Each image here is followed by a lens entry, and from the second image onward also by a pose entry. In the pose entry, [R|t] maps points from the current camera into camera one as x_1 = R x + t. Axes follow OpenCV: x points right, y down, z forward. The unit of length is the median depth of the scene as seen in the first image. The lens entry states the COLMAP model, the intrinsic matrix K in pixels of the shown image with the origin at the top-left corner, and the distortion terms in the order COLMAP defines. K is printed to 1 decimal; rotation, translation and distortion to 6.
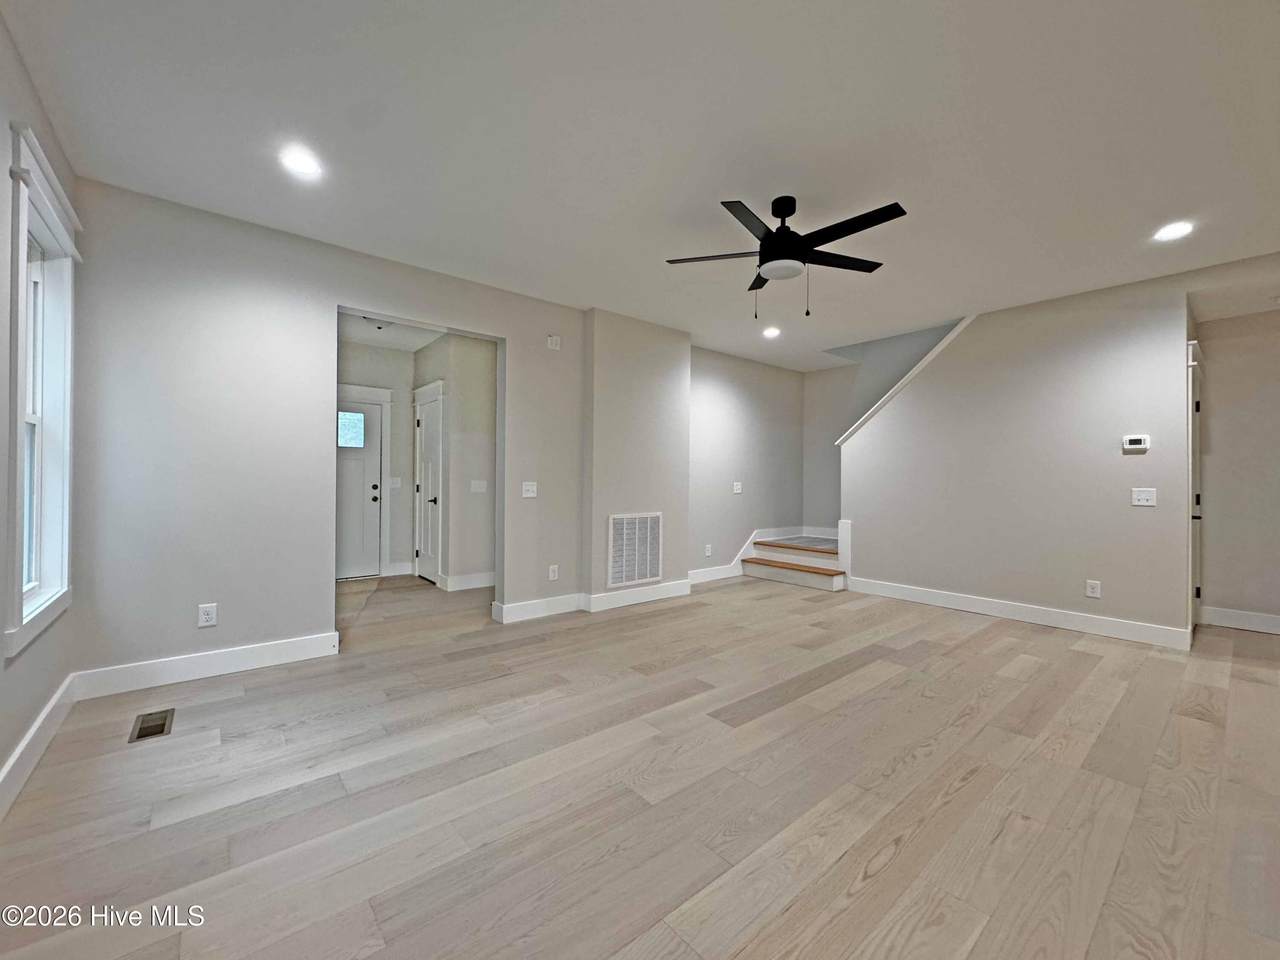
lens RADIAL K [[511.4, 0, 640.5], [0, 511.4, 474.8], [0, 0, 1]] dist [-0.001501, 0.000286]
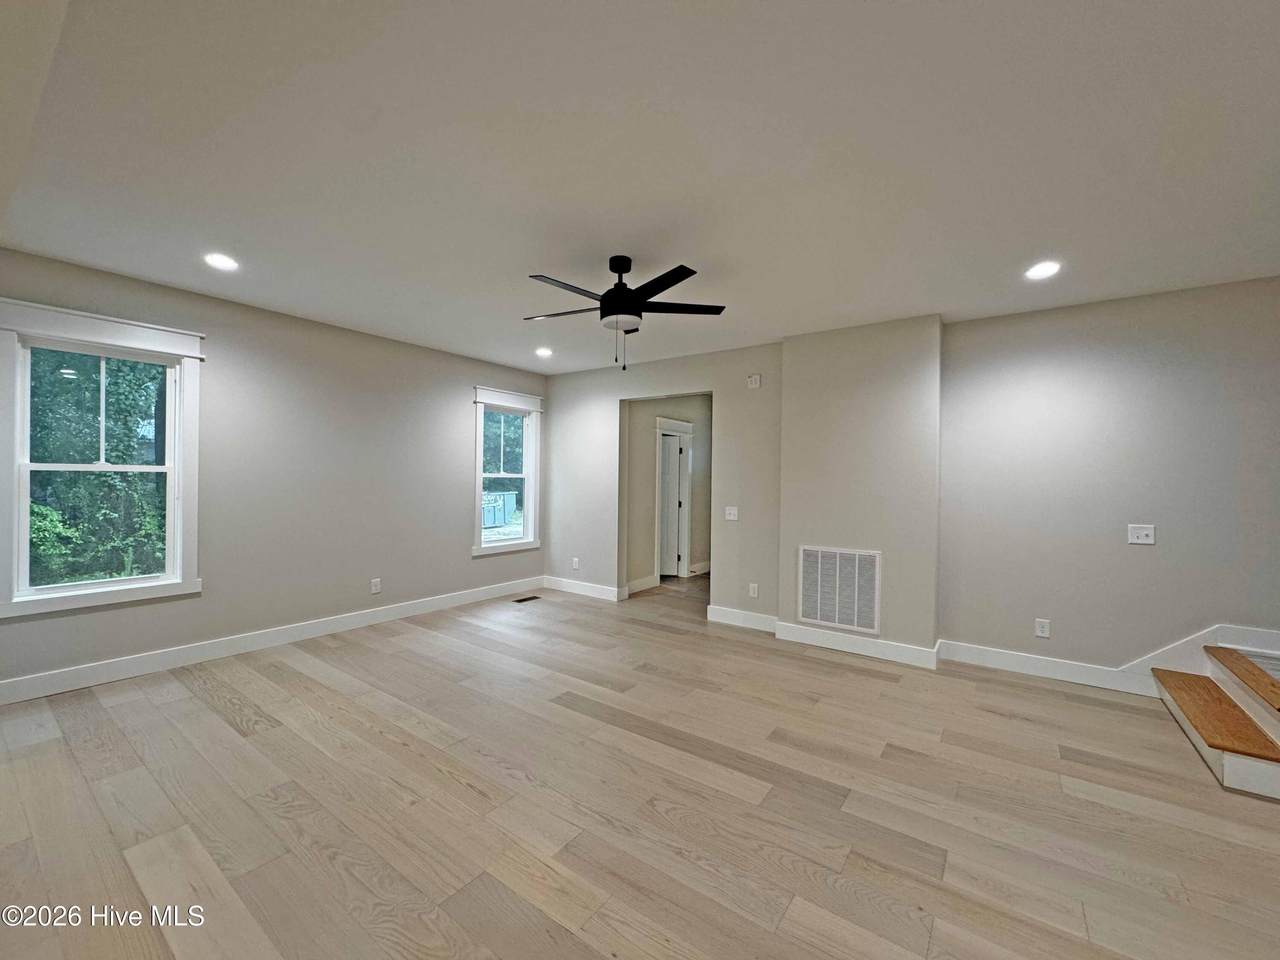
lens RADIAL K [[511.4, 0, 640.5], [0, 511.4, 474.8], [0, 0, 1]] dist [-0.001501, 0.000286]
pose [[0.245132, -0.014021, -0.969388, 0.922614], [-0.002784, 0.999881, -0.015166, -0.044002], [0.969486, 0.006417, 0.245064, 0.539845]]
